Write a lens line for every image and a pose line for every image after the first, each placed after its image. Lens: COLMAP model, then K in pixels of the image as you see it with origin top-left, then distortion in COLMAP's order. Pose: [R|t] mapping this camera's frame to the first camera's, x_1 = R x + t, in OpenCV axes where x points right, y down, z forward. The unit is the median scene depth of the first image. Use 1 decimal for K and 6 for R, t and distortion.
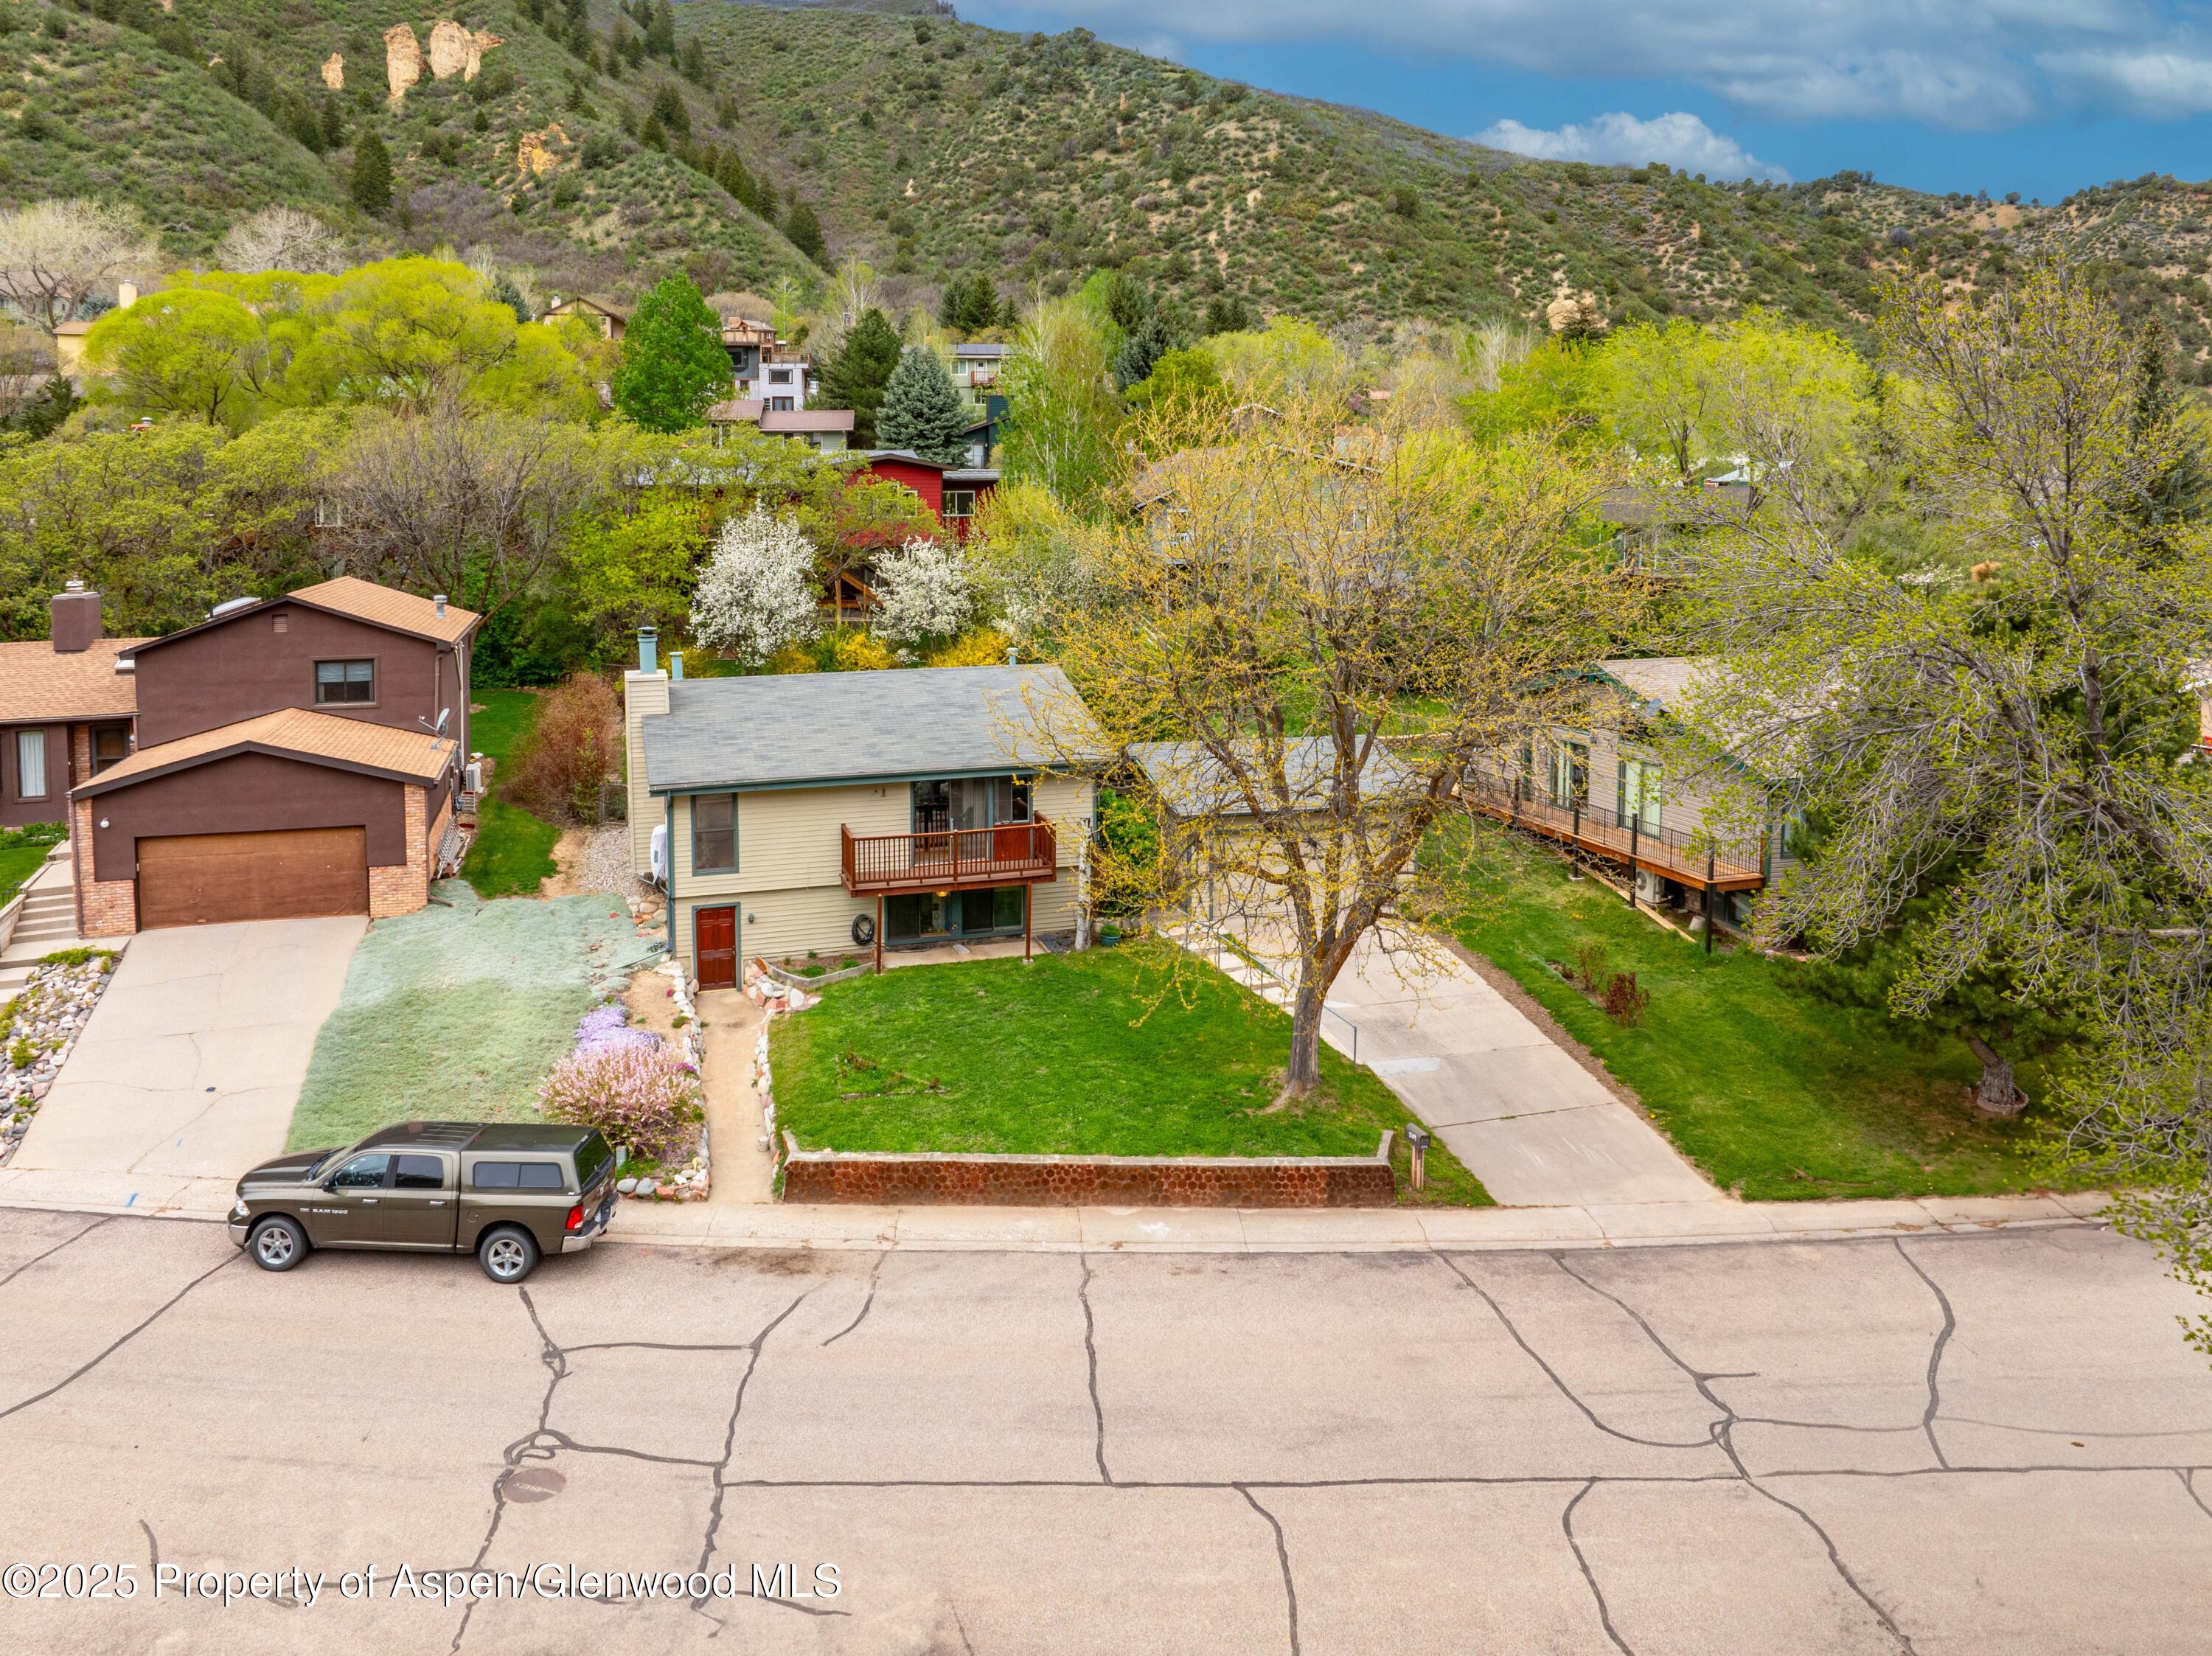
lens RADIAL K [[1547.7, 0, 1108.9], [0, 1547.7, 657.3], [0, 0, 1]] dist [-0.035590, -0.000575]
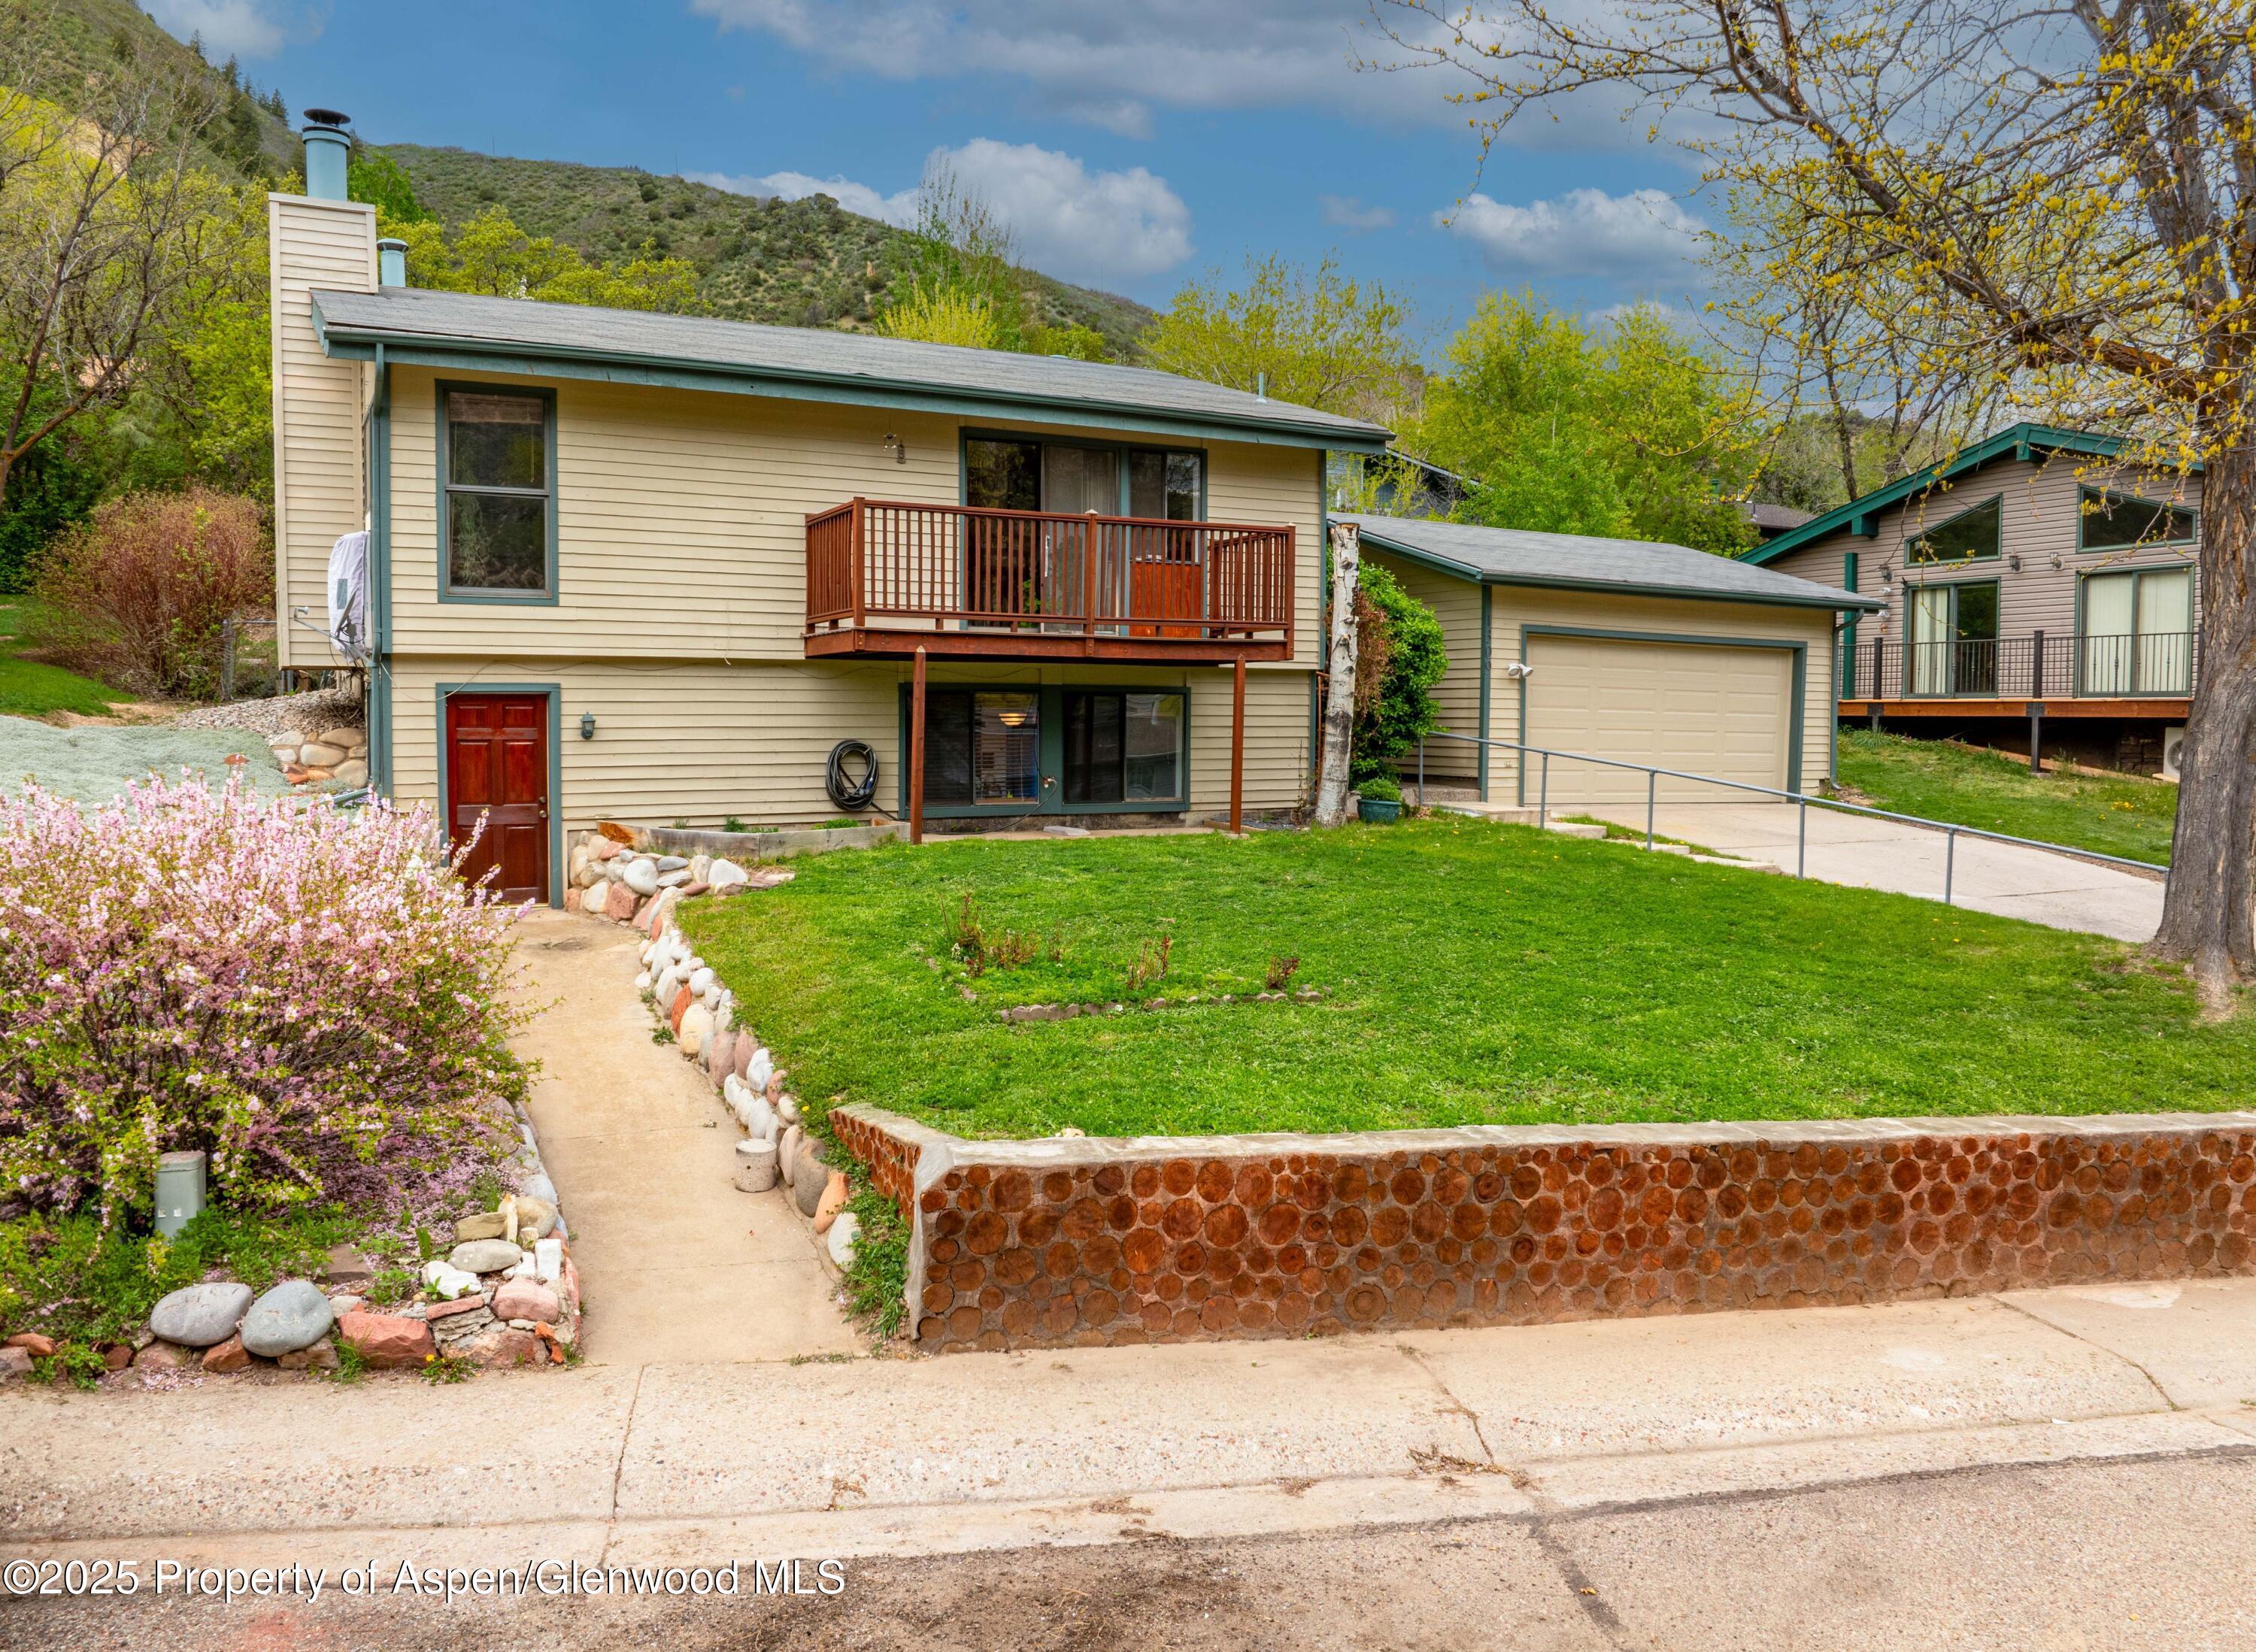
lens RADIAL K [[1617.9, 0, 1128.0], [0, 1617.9, 826.0], [0, 0, 1]] dist [-0.039732, 0.003334]
pose [[0.985242, -0.007154, 0.171020, -0.160538], [0.012296, 0.999503, -0.029025, 0.204747], [-0.170728, 0.030700, 0.984840, 0.544734]]
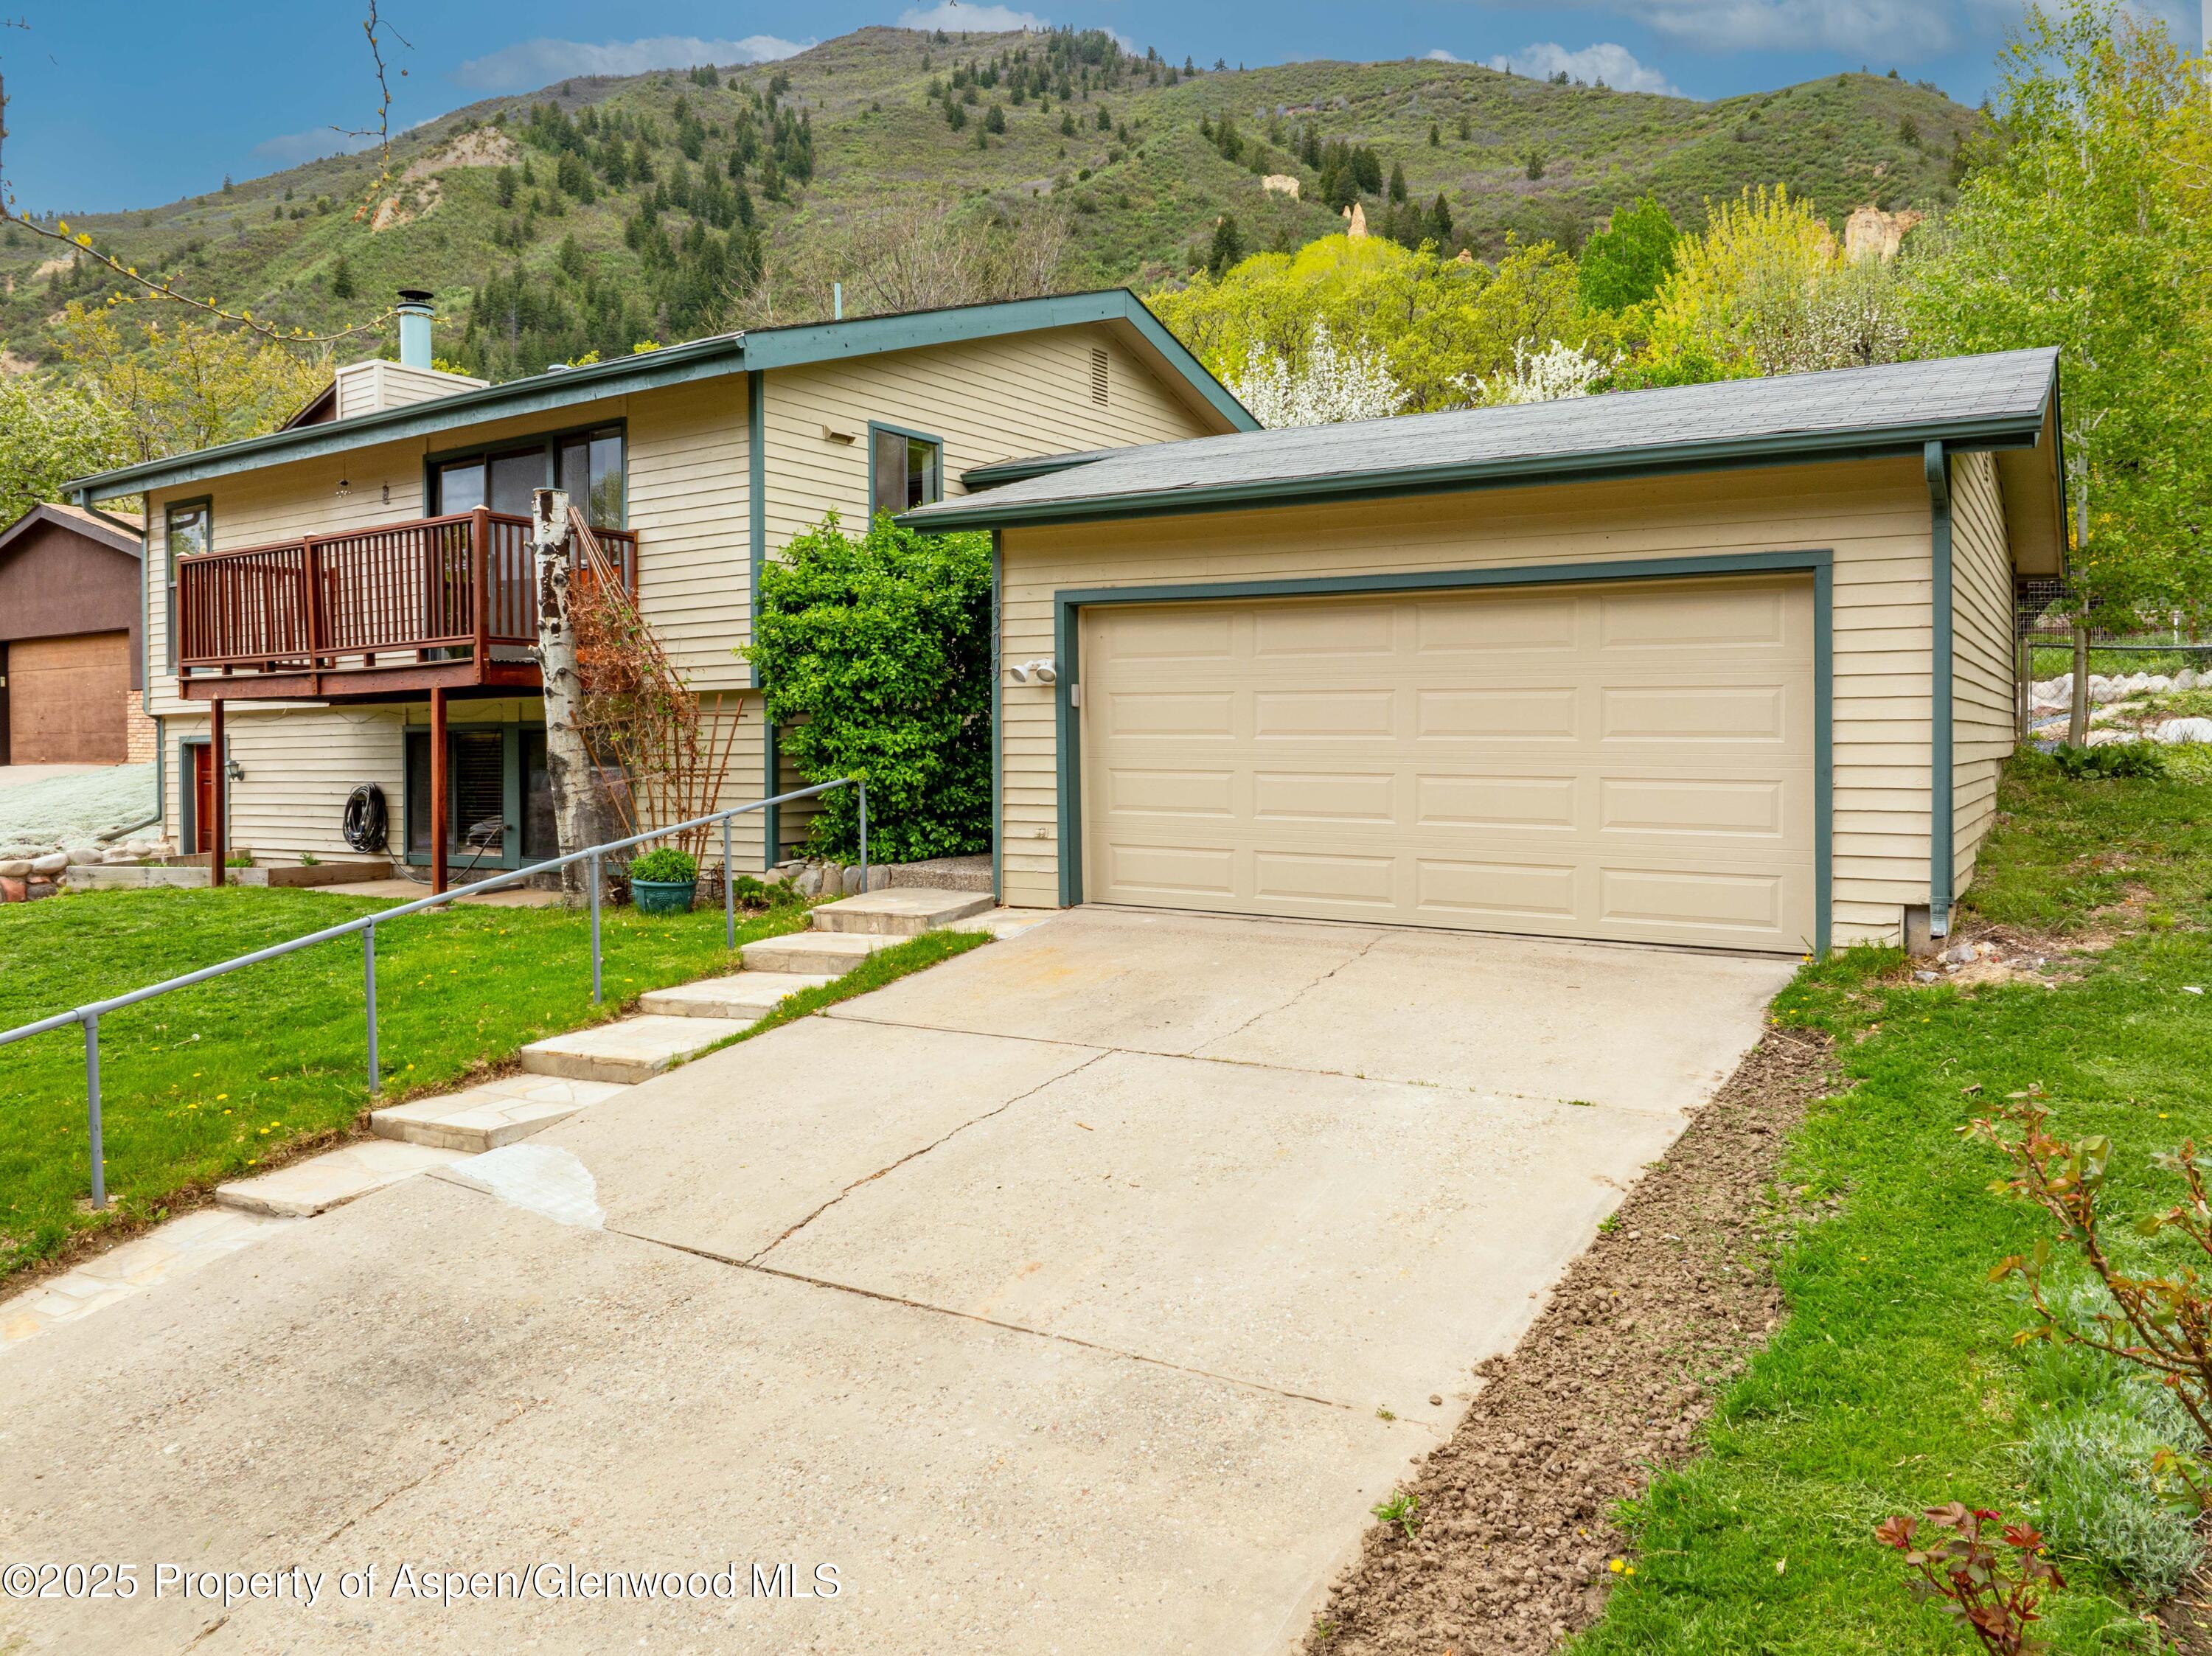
lens RADIAL K [[1556.0, 0, 1157.2], [0, 1556.0, 829.6], [0, 0, 1]] dist [-0.061770, -0.000505]
pose [[0.647082, 0.034770, -0.761627, 0.315601], [-0.063519, 0.997945, -0.008407, 0.169339], [0.759770, 0.053818, 0.647961, 0.890595]]
